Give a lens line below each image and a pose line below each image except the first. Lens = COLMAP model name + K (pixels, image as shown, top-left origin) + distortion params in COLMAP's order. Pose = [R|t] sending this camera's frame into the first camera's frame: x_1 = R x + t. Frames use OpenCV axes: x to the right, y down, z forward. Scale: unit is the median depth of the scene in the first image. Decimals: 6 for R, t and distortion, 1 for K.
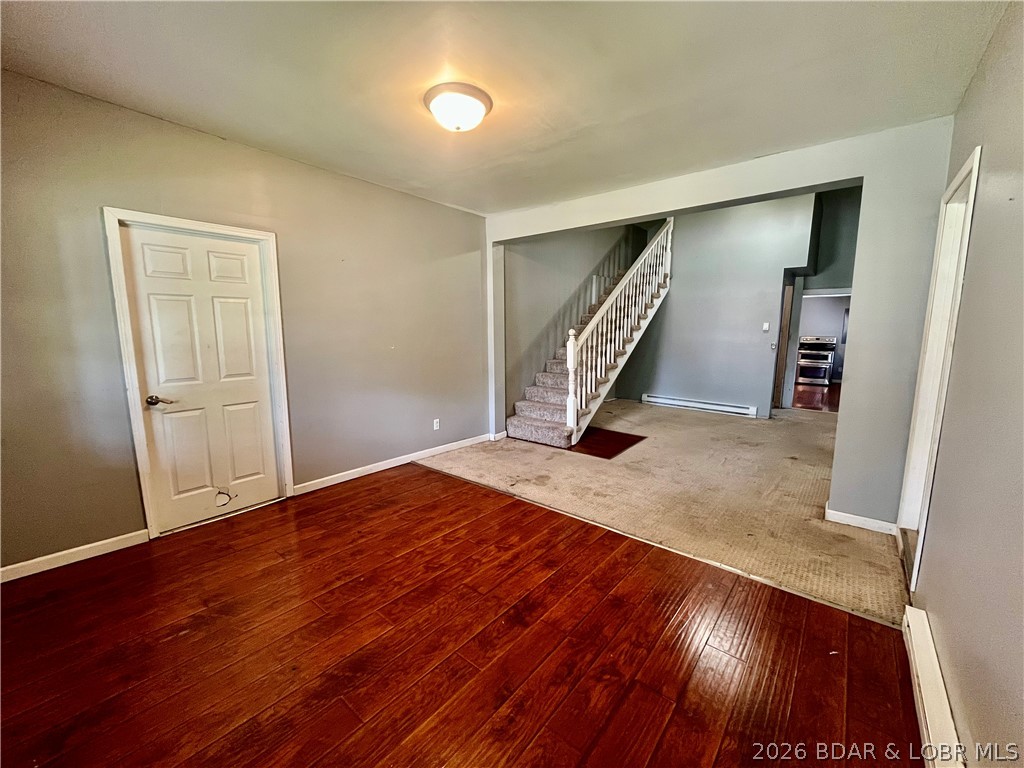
lens RADIAL K [[412.2, 0, 513.4], [0, 412.2, 380.5], [0, 0, 1]] dist [-0.003496, 0.000058]
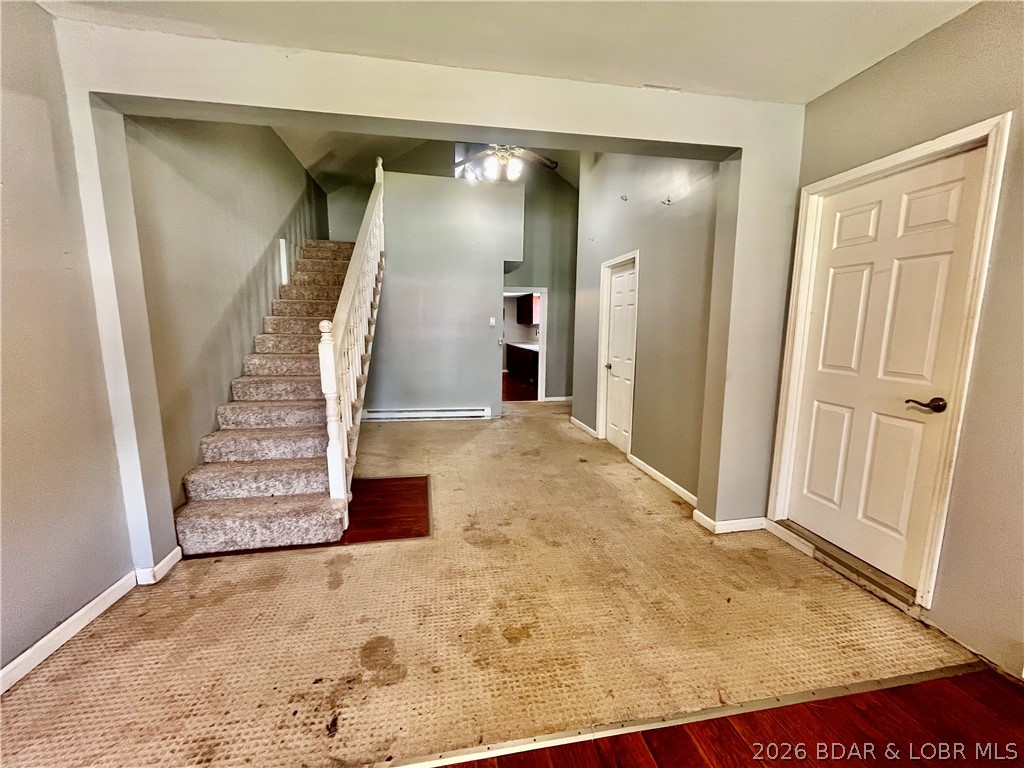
lens RADIAL K [[412.2, 0, 507.6], [0, 412.2, 382.3], [0, 0, 1]] dist [-0.003496, 0.000058]
pose [[0.652664, -0.099687, 0.751061, -0.122097], [0.092956, 0.994353, 0.051201, -0.053444], [-0.751923, 0.036399, 0.658245, 0.508307]]
